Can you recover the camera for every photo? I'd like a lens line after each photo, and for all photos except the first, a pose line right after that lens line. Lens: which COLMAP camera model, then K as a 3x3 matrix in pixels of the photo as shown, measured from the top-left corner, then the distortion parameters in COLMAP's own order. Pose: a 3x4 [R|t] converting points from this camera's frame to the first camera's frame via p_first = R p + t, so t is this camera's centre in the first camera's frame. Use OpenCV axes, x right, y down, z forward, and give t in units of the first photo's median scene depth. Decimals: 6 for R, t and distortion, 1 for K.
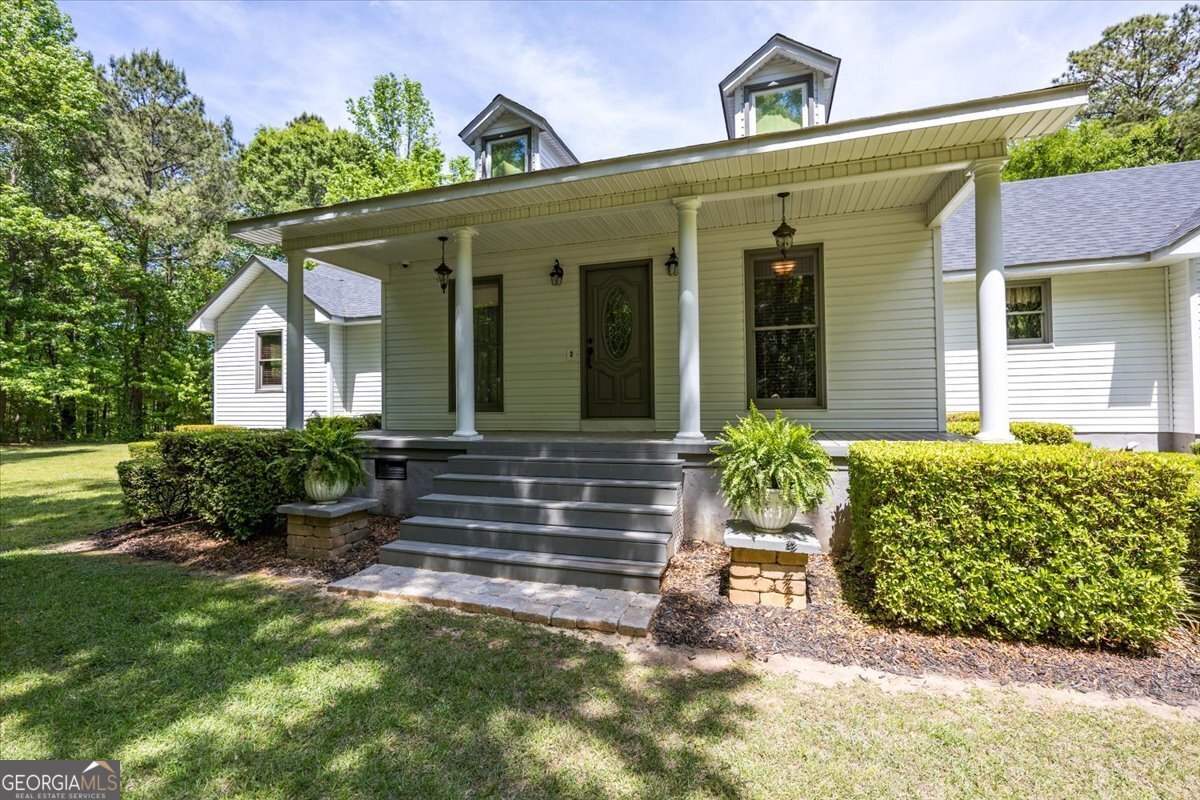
lens RADIAL K [[530.8, 0, 600.0], [0, 530.8, 400.0], [0, 0, 1]] dist [-0.003976, 0.000448]
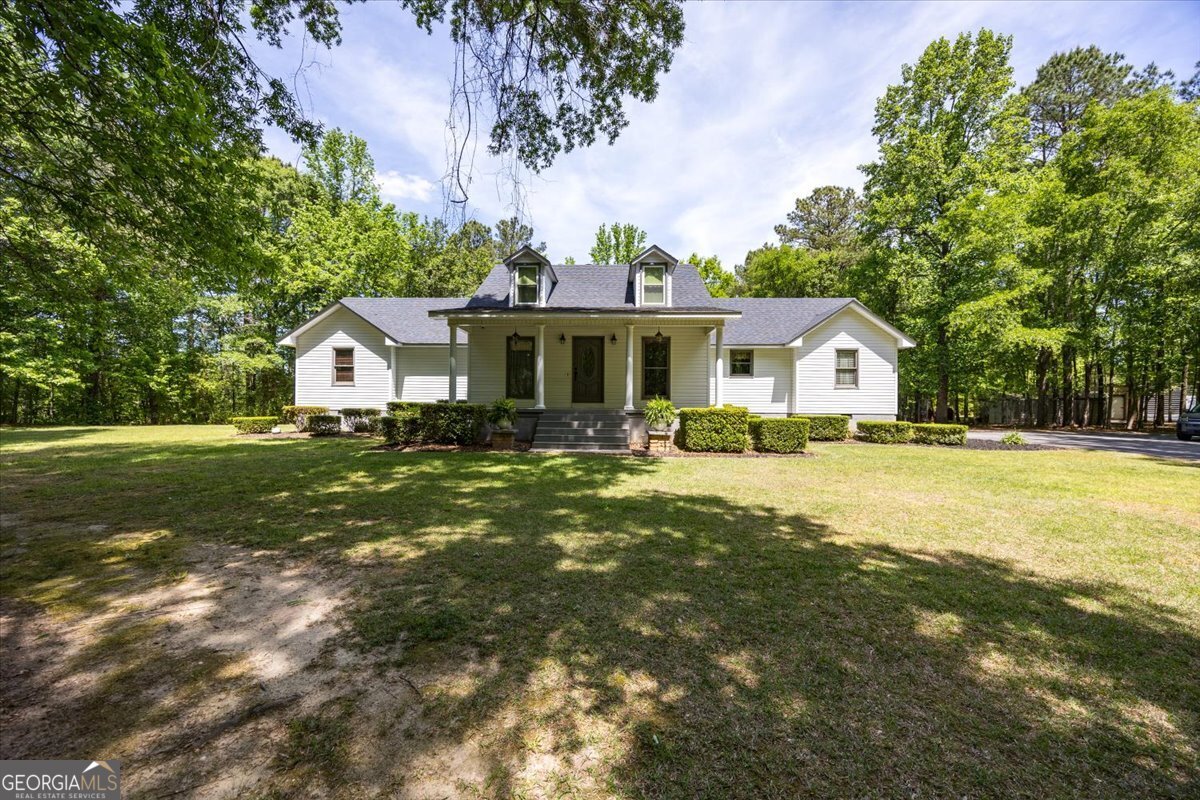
lens RADIAL K [[461.0, 0, 600.0], [0, 461.0, 400.0], [0, 0, 1]] dist [-0.000209, 0.000062]
pose [[0.959080, 0.020106, 0.282422, -0.476332], [-0.020055, 0.999794, -0.003073, 0.027062], [-0.282426, -0.002716, 0.959285, -0.937073]]
